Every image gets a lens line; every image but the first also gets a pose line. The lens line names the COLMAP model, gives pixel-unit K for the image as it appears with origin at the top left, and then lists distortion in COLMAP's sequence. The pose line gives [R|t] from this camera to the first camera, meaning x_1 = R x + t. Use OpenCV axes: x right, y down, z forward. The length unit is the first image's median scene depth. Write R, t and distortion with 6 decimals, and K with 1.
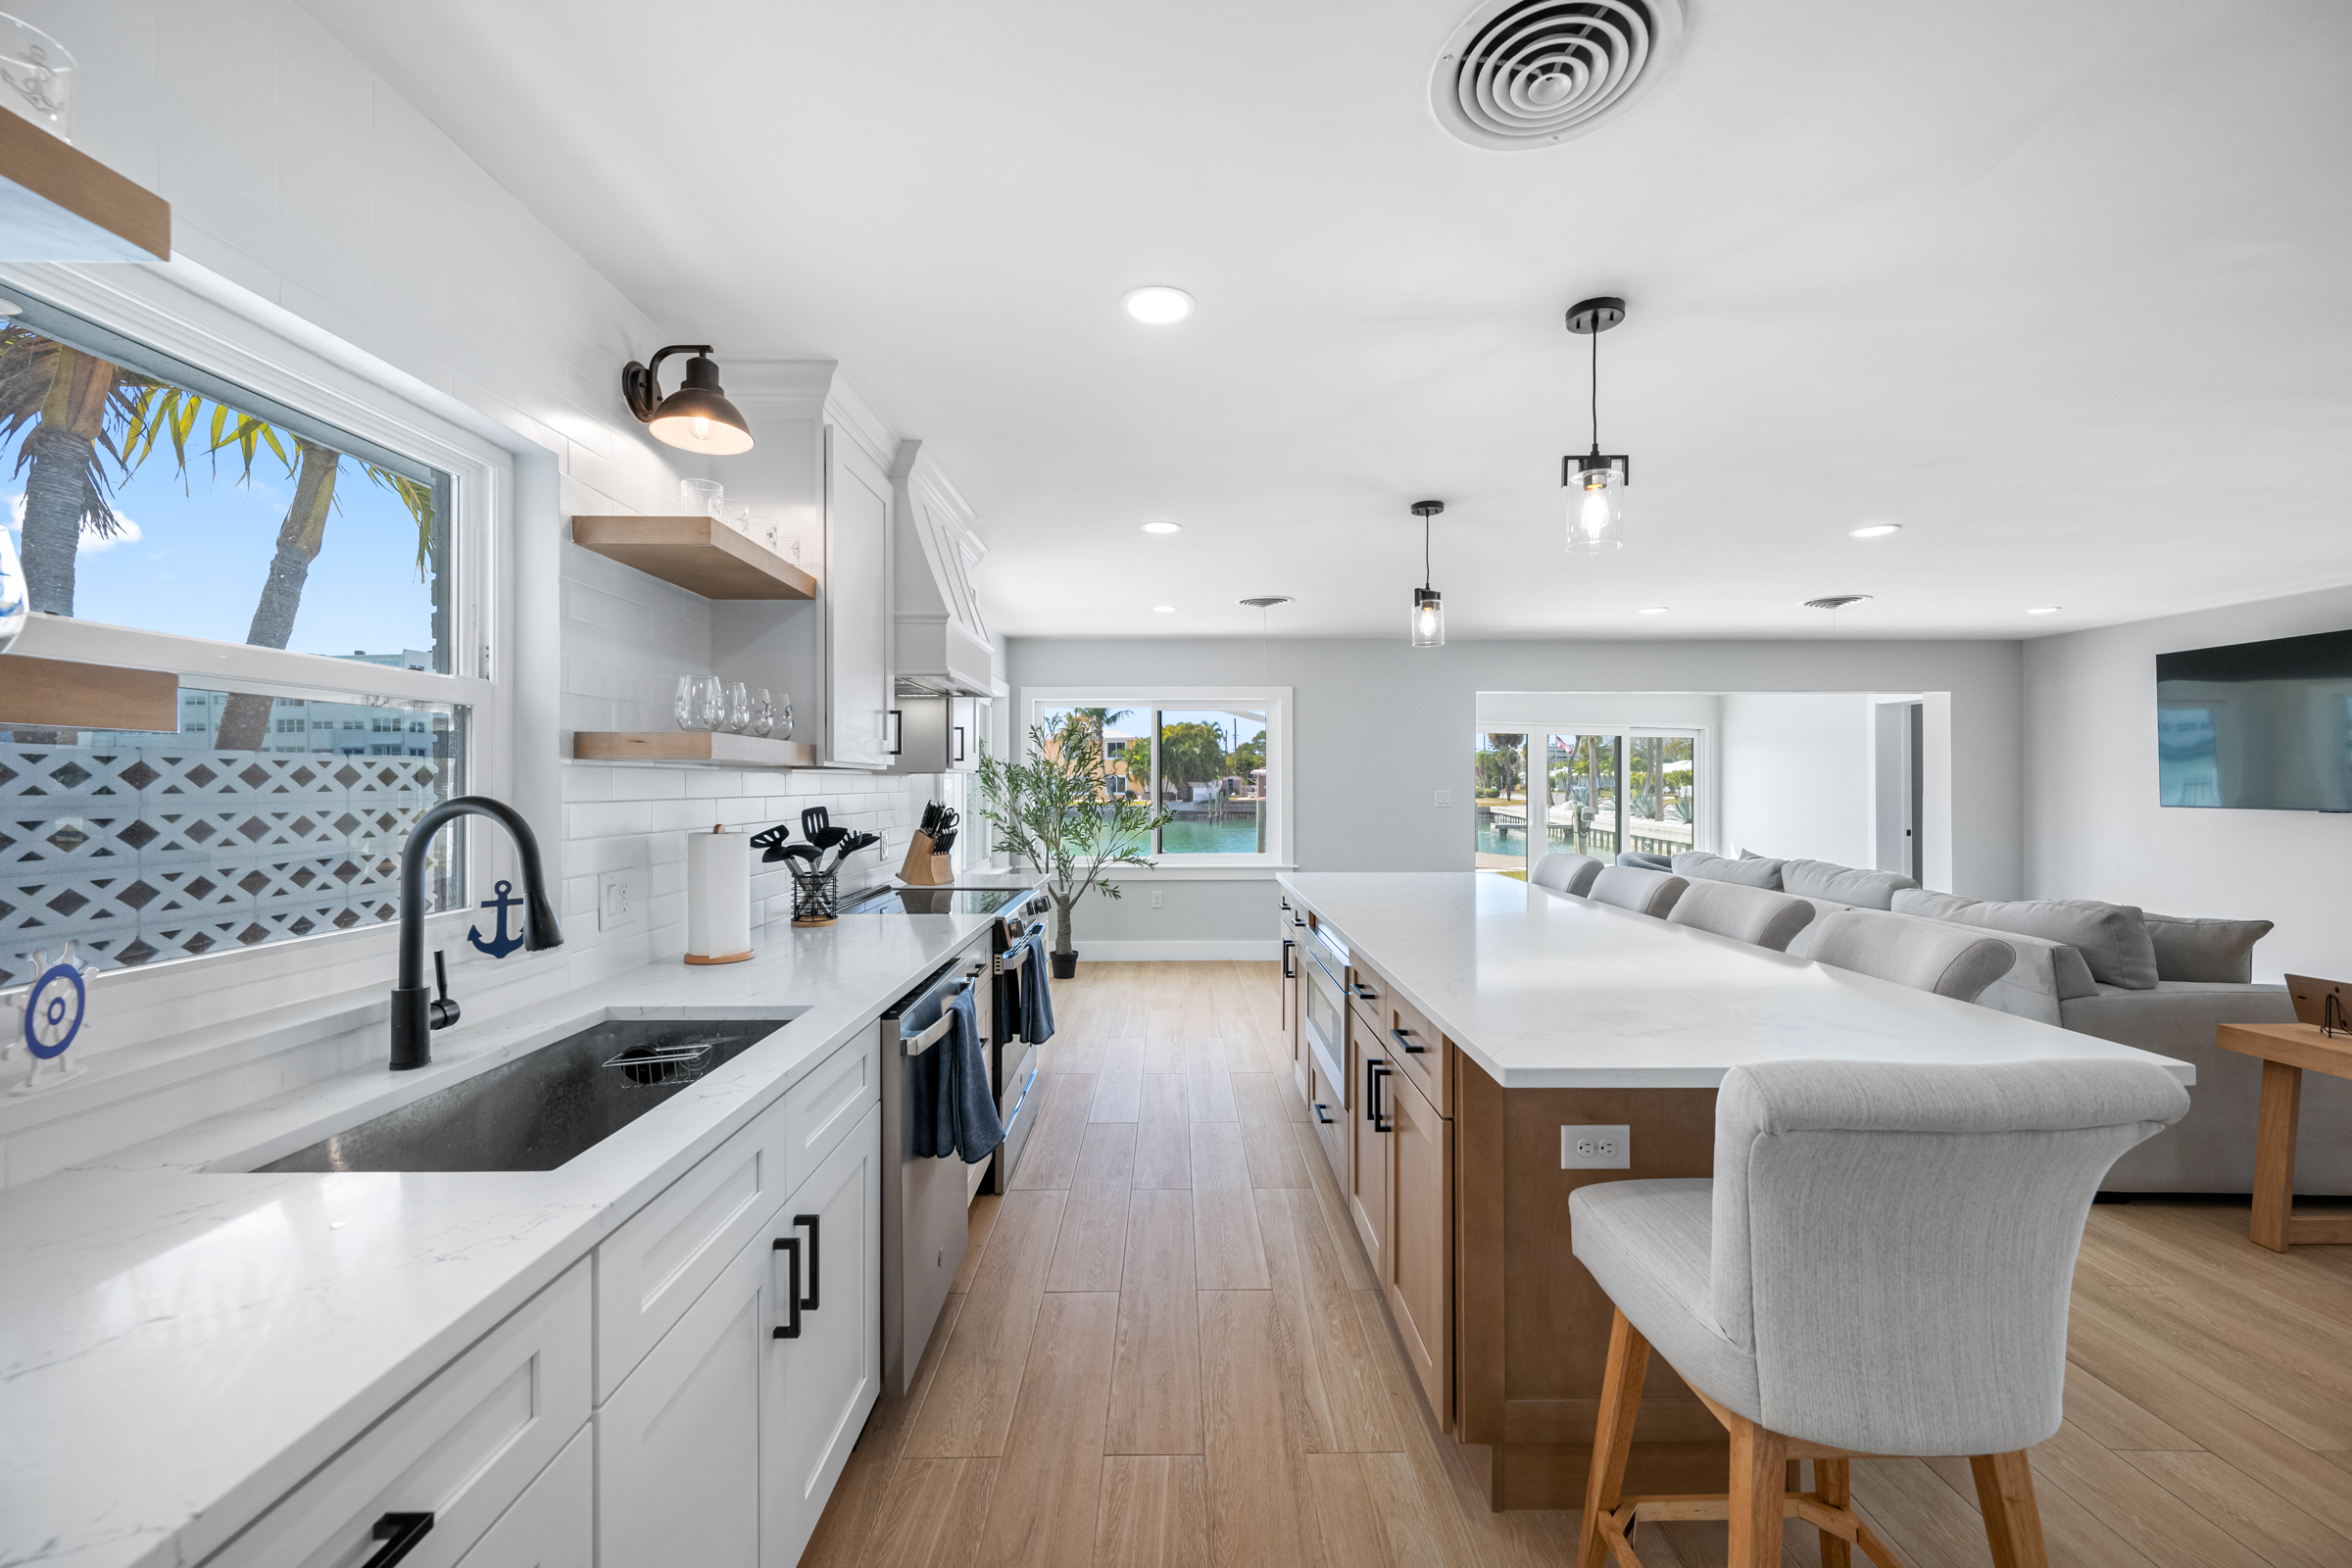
lens RADIAL K [[944.6, 0, 1182.5], [0, 944.6, 784.8], [0, 0, 1]] dist [-0.000149, 0.000204]
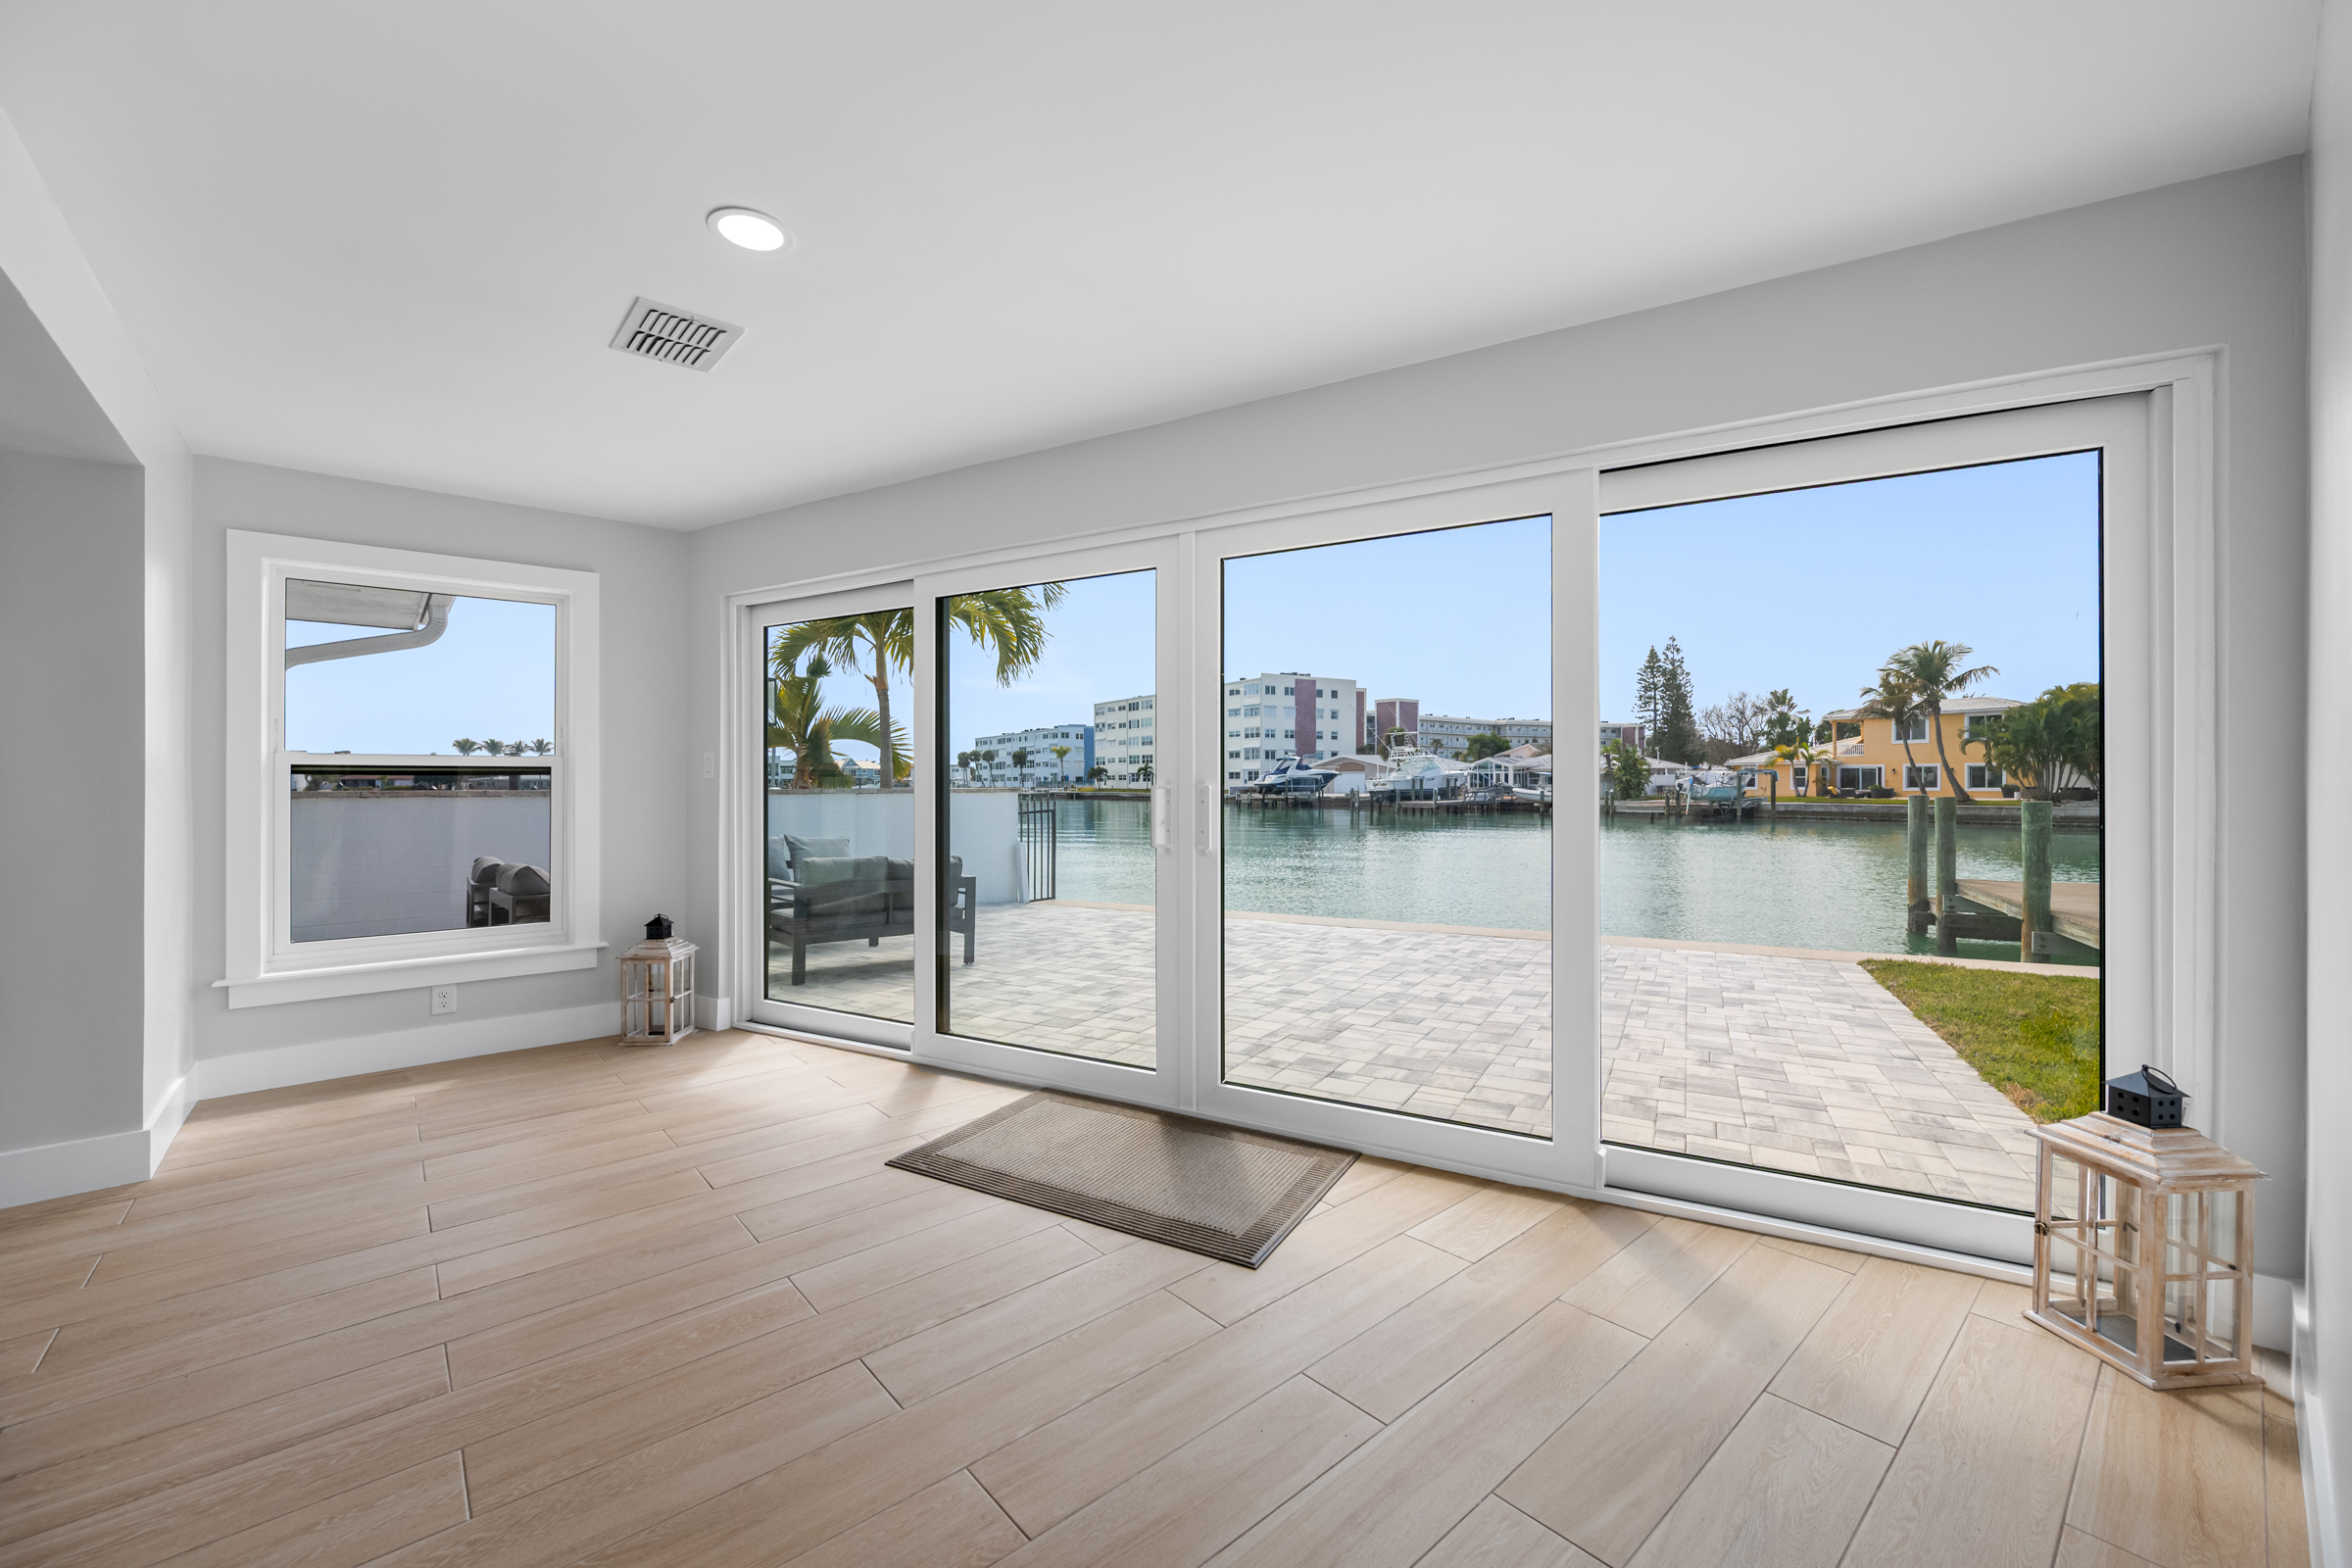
lens RADIAL K [[933.9, 0, 1153.4], [0, 933.9, 781.9], [0, 0, 1]] dist [0.000659, 0.000094]
pose [[0.638346, 0.000639, -0.769749, 2.024391], [0.000986, 0.999998, 0.001648, 0.063748], [0.769749, -0.001811, 0.638344, 2.648585]]
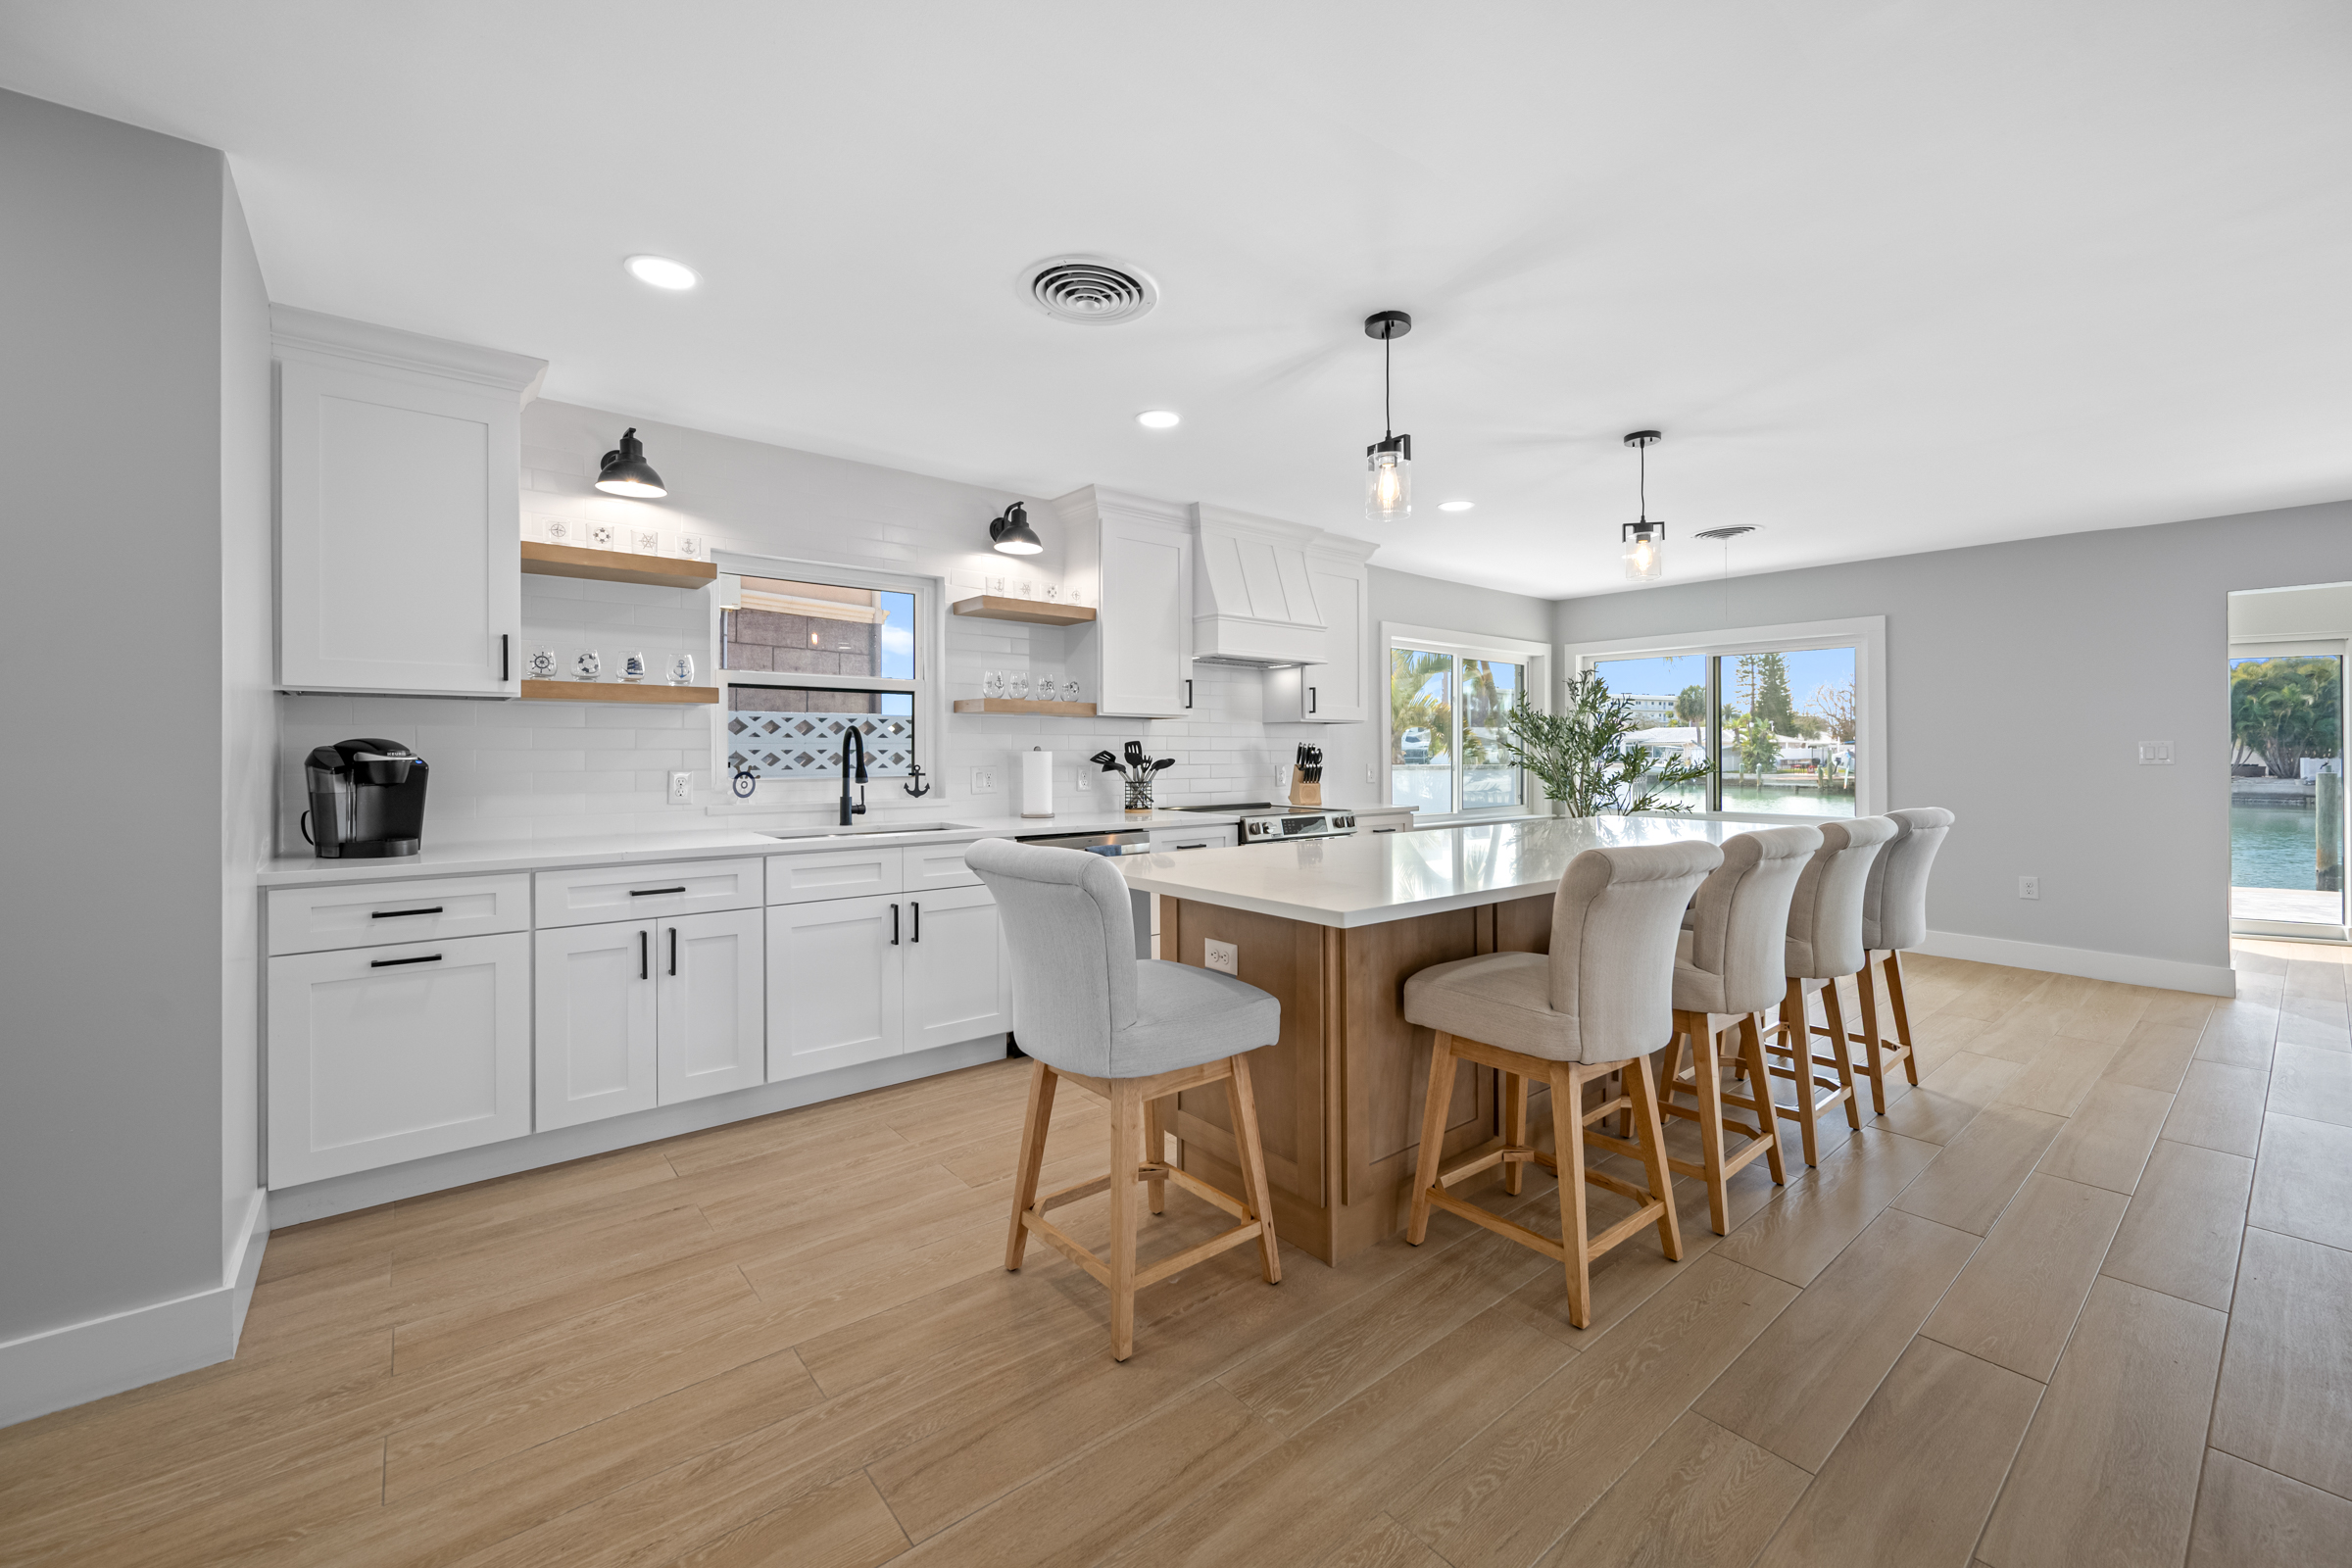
lens RADIAL K [[941.5, 0, 1180.9], [0, 941.5, 757.5], [0, 0, 1]] dist [0.000810, 0.000089]
pose [[0.626431, 0.007364, -0.779442, 0.889009], [-0.003384, 0.999972, 0.006728, 0.037742], [0.779470, -0.001577, 0.626438, 0.024946]]
